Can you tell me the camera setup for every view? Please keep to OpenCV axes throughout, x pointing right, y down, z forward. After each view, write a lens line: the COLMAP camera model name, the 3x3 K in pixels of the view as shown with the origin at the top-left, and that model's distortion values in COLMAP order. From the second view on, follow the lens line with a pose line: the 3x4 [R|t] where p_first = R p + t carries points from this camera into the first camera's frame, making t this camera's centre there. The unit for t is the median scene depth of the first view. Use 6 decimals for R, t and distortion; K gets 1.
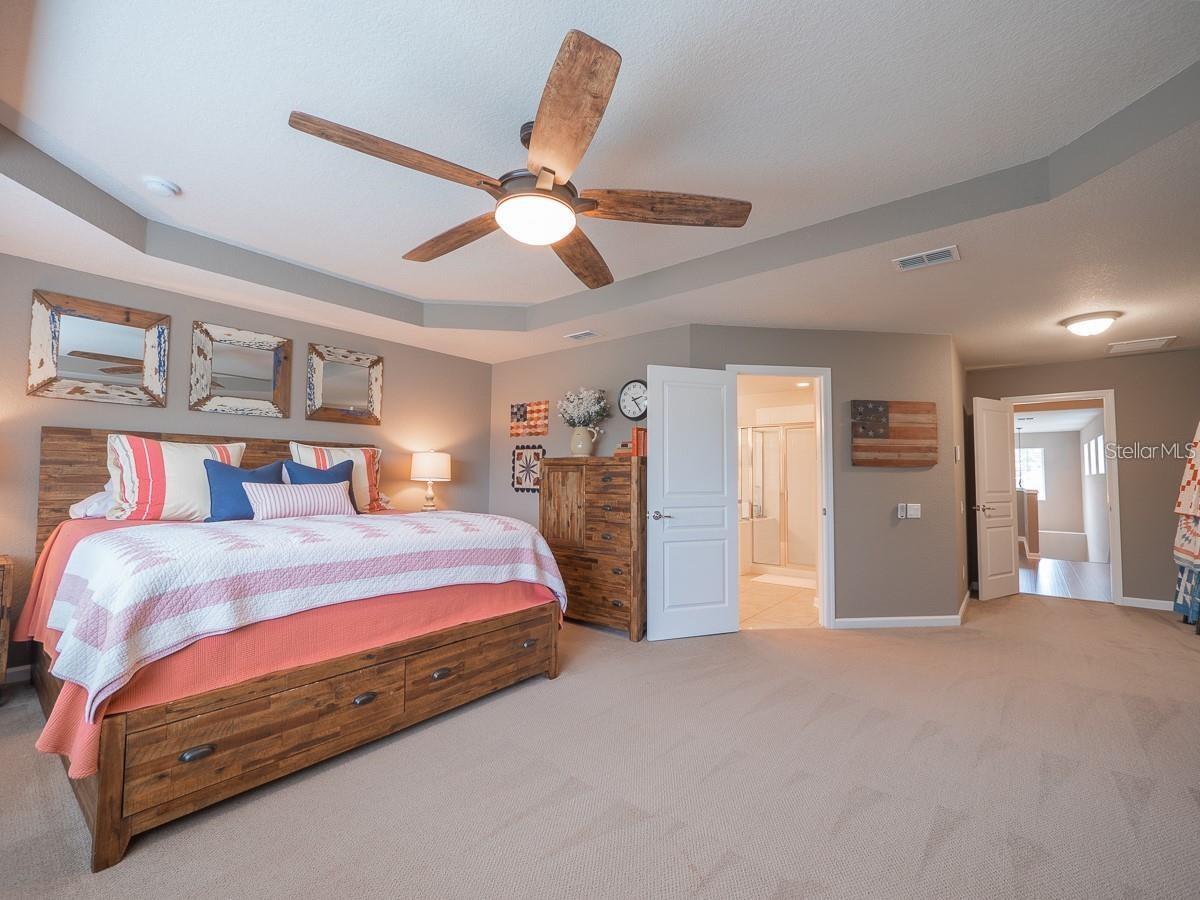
lens RADIAL K [[517.7, 0, 610.2], [0, 517.7, 450.8], [0, 0, 1]] dist [-0.003103, -0.000217]
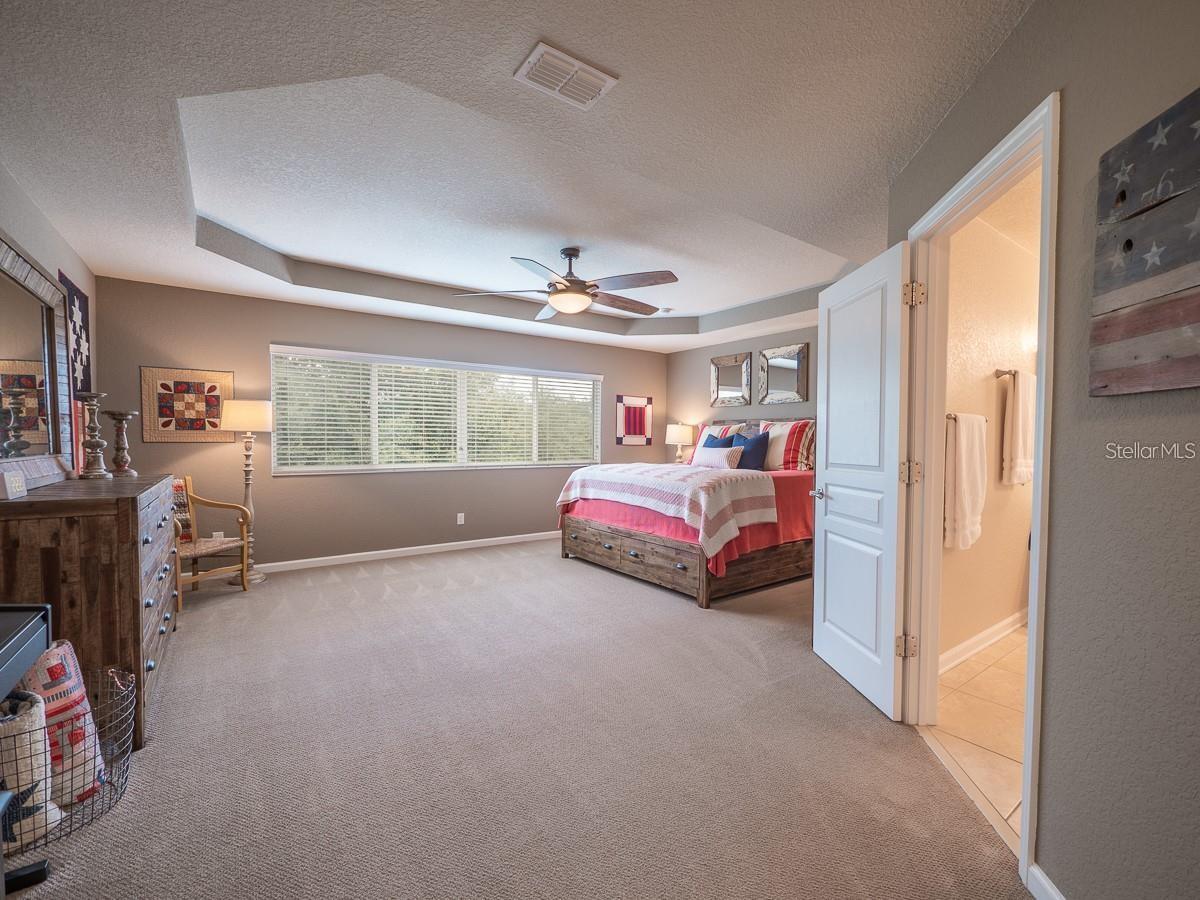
lens RADIAL K [[517.7, 0, 610.2], [0, 517.7, 450.8], [0, 0, 1]] dist [-0.003103, -0.000217]
pose [[-0.269208, 0.010067, -0.963030, 1.131420], [0.044733, 0.998997, -0.002062, 0.065207], [0.962043, -0.043635, -0.269388, 1.153279]]
